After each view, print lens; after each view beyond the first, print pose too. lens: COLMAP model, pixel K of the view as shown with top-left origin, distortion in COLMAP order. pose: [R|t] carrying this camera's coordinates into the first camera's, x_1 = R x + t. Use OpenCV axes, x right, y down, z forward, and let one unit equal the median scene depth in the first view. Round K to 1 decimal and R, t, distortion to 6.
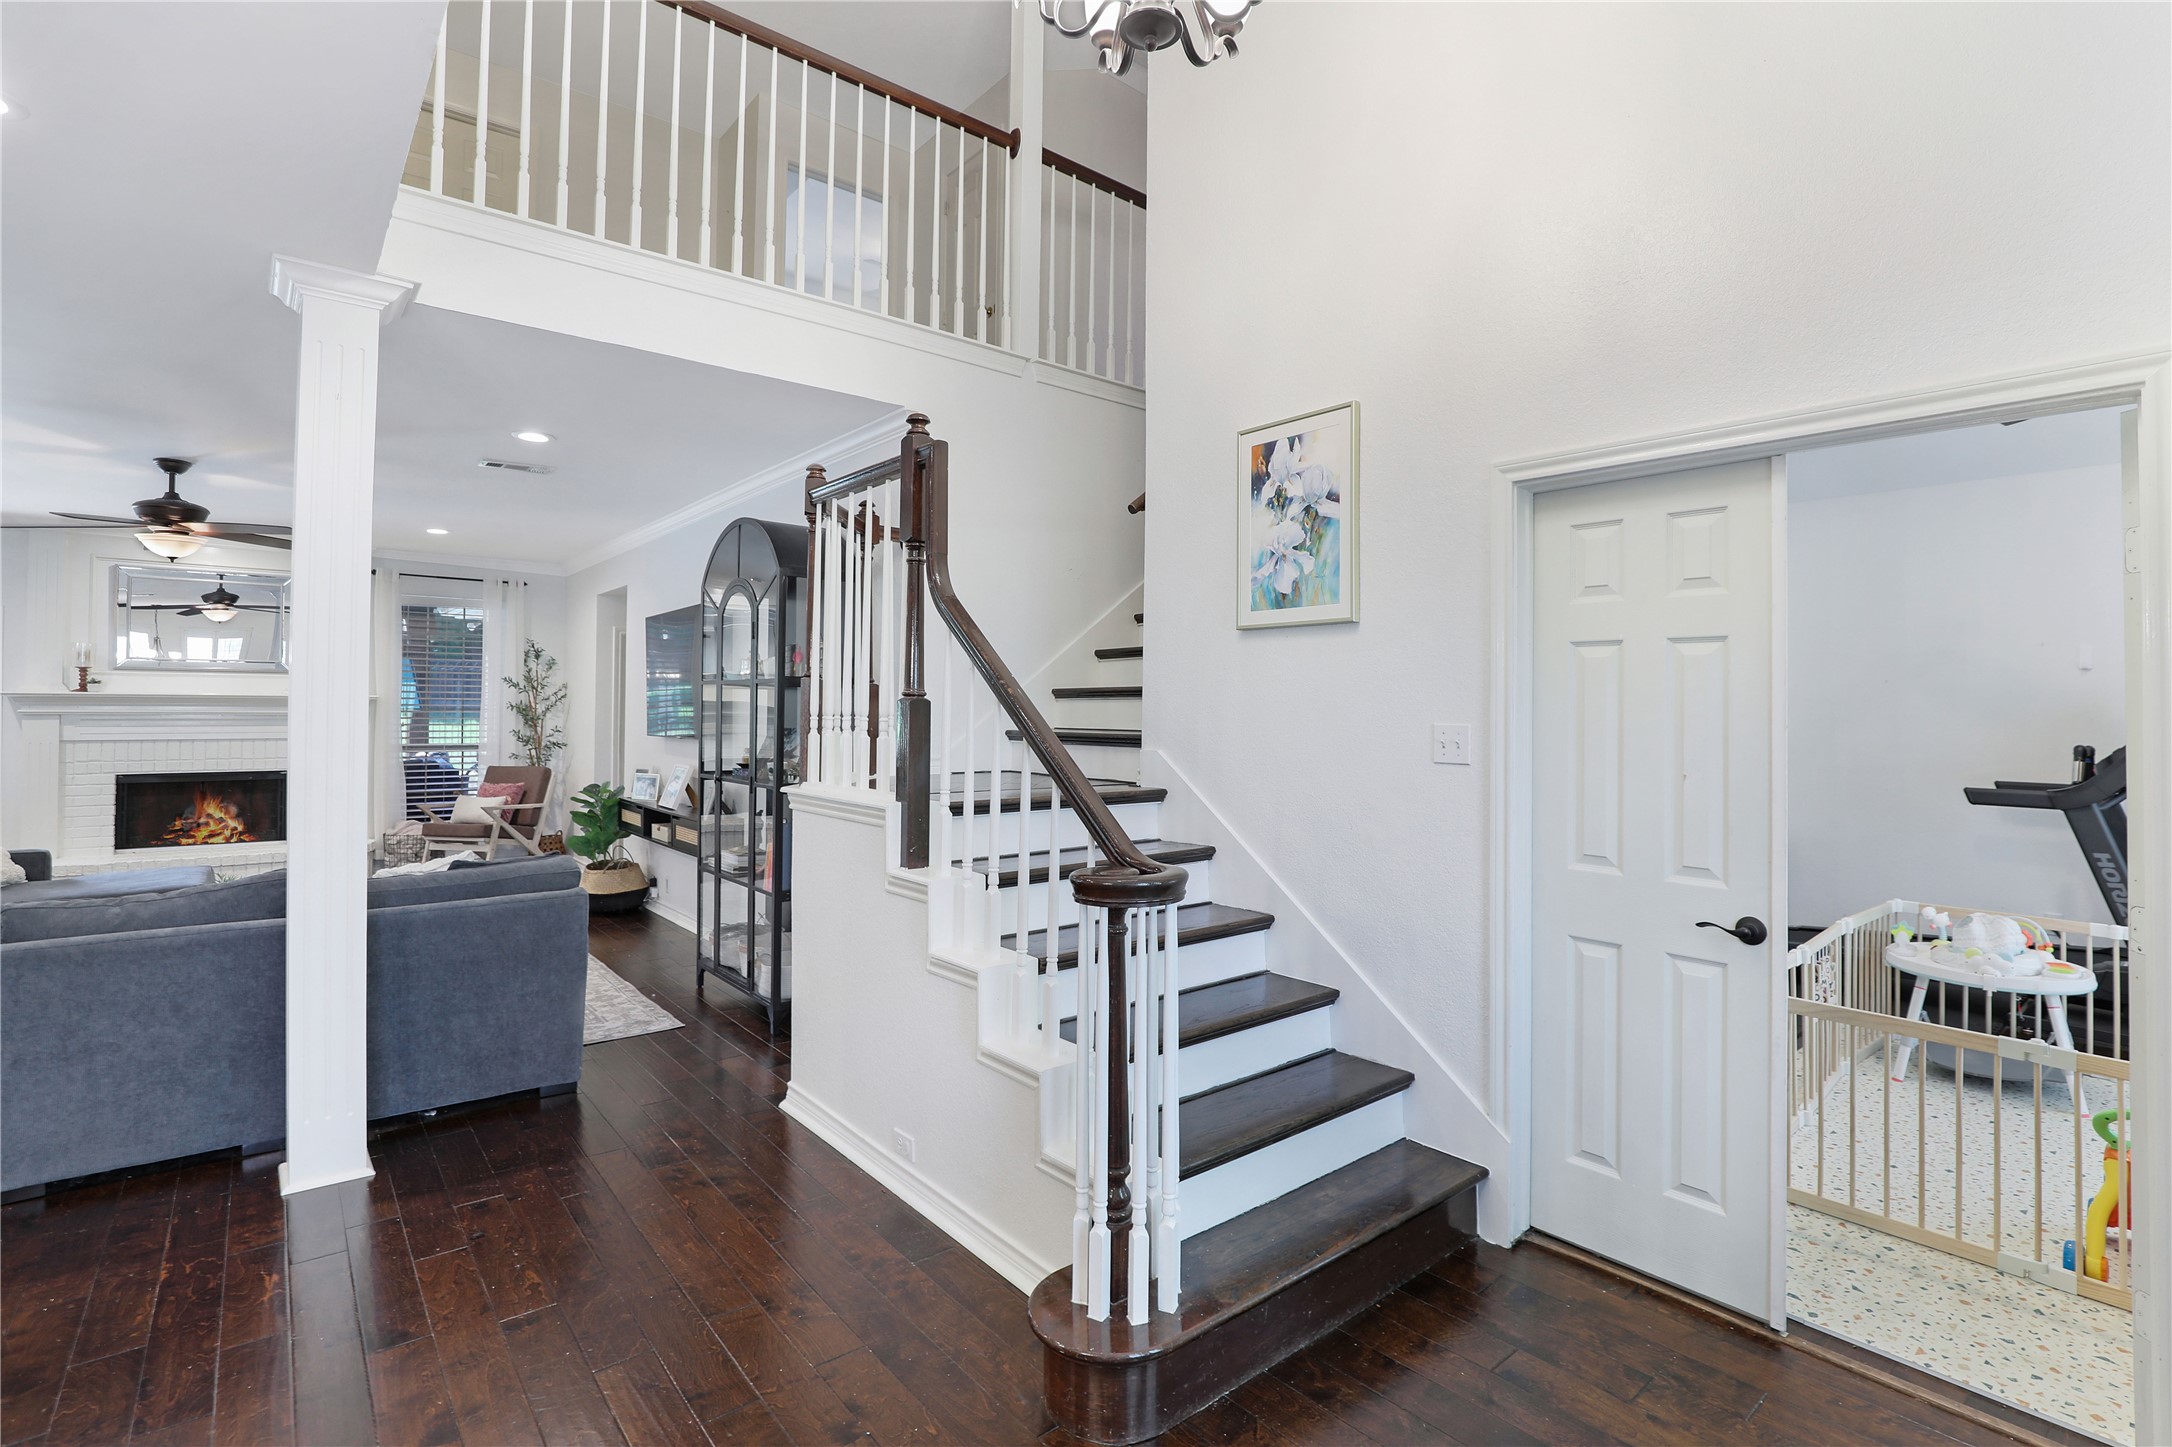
lens RADIAL K [[1027.8, 0, 1080.7], [0, 1027.8, 707.4], [0, 0, 1]] dist [0.029669, -0.016011]
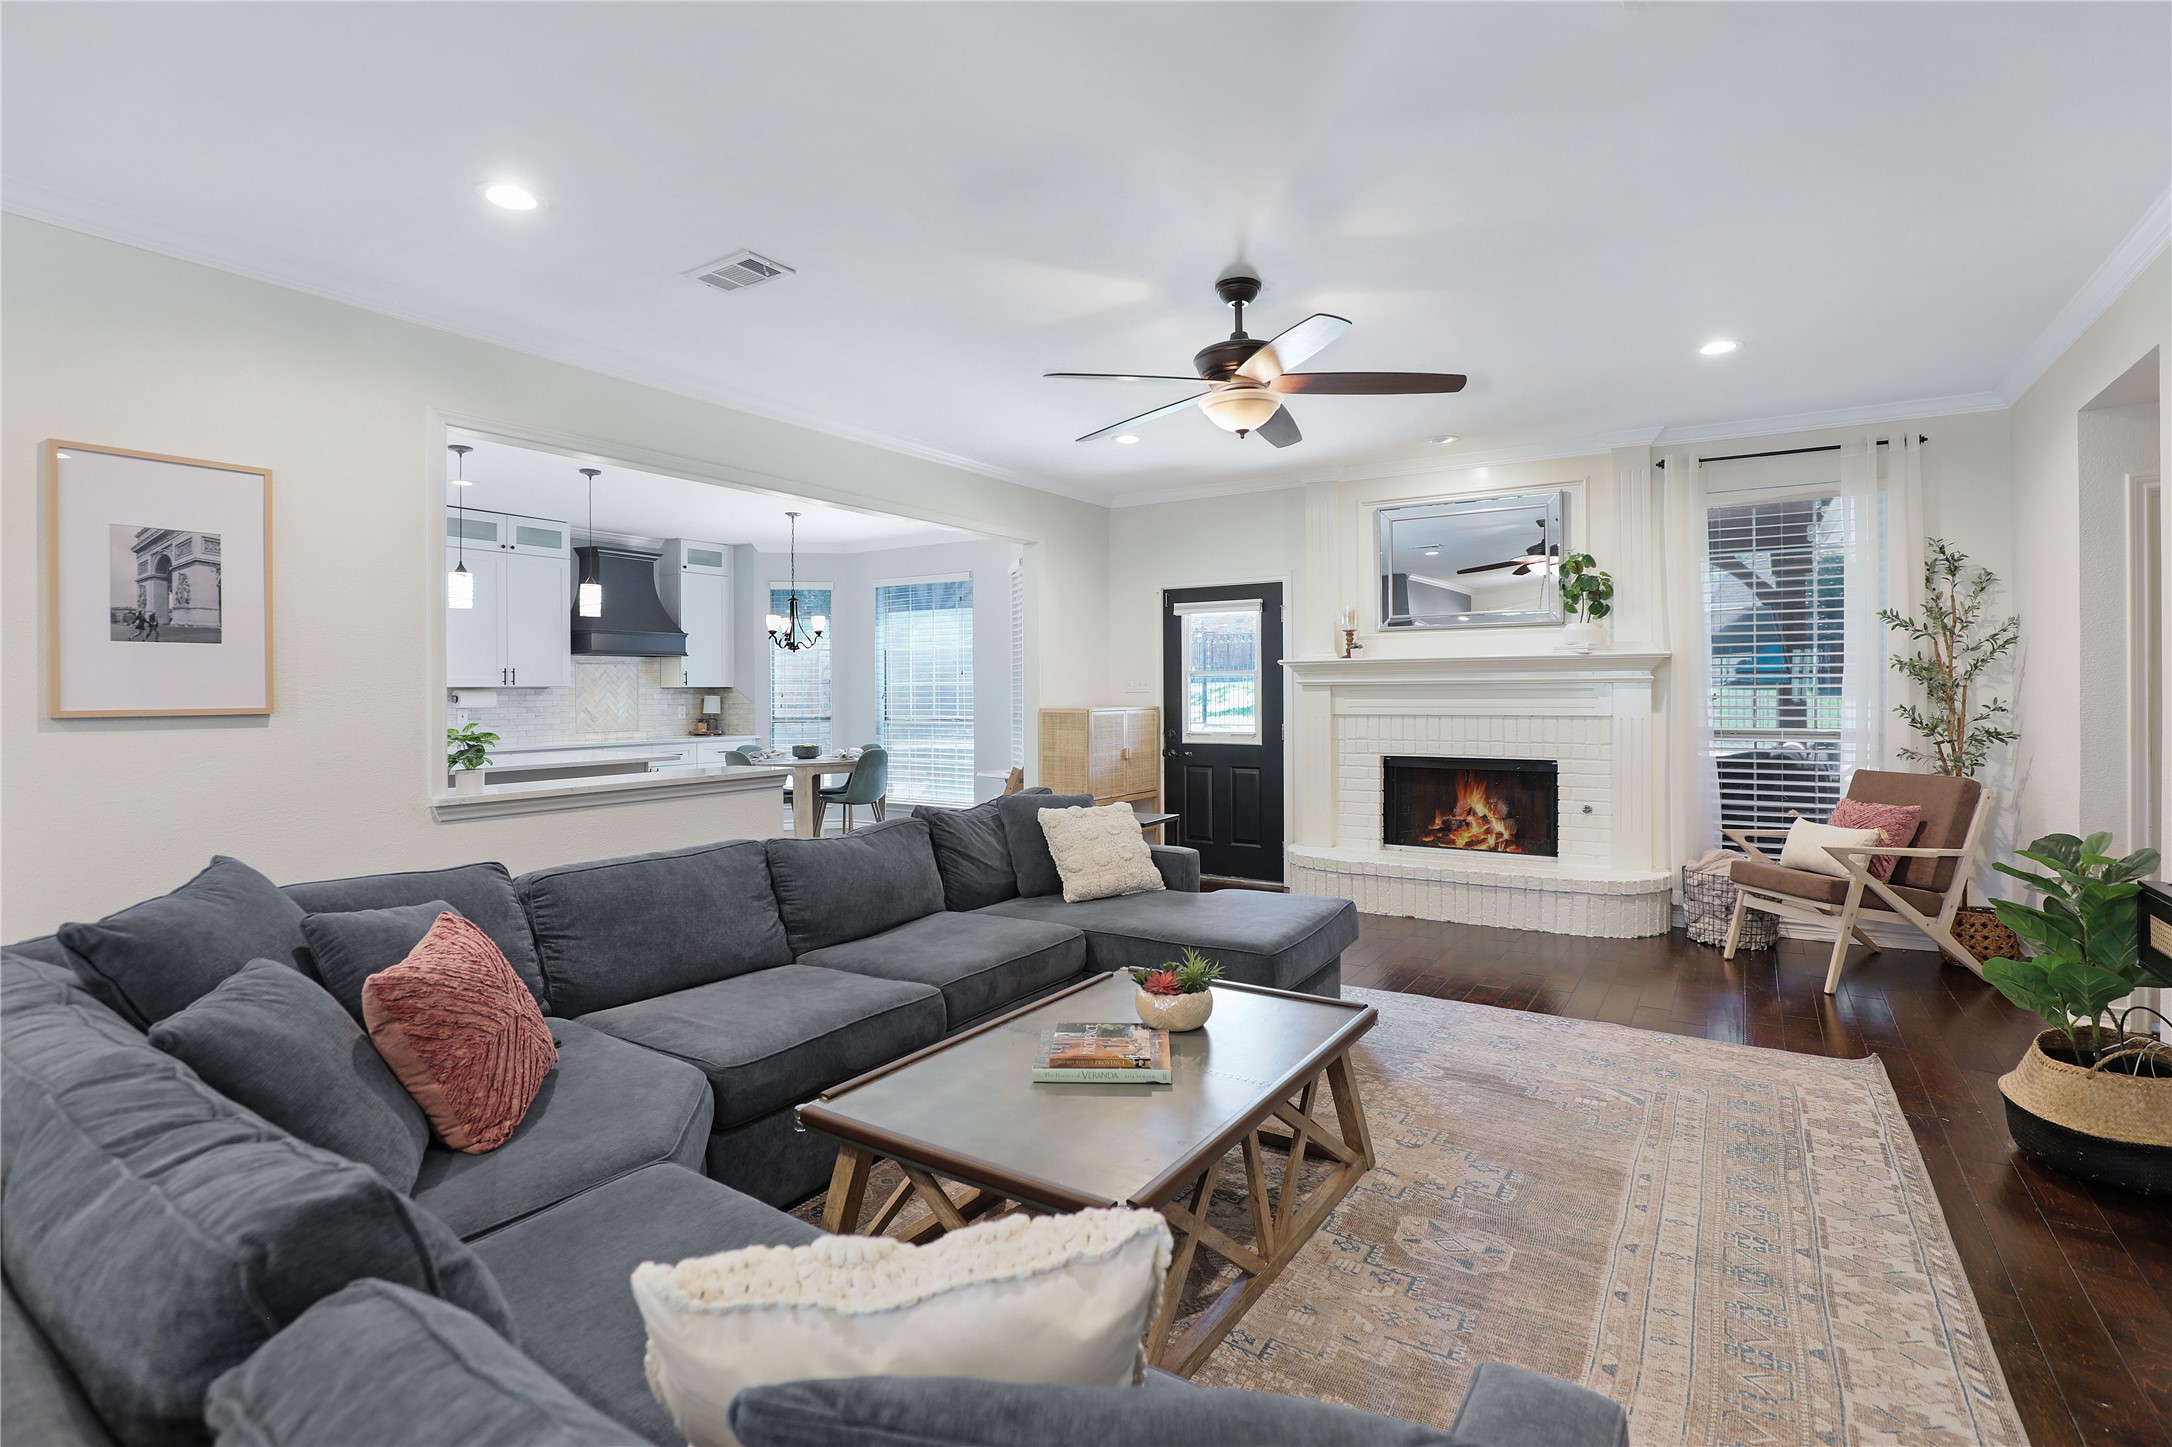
lens RADIAL K [[1011.4, 0, 1092.3], [0, 1011.4, 687.2], [0, 0, 1]] dist [-0.032572, 0.009026]
pose [[0.311731, -0.016531, -0.950027, -0.222596], [0.008850, 0.999856, -0.014494, 0.018787], [0.950129, -0.003889, 0.311832, 0.522638]]
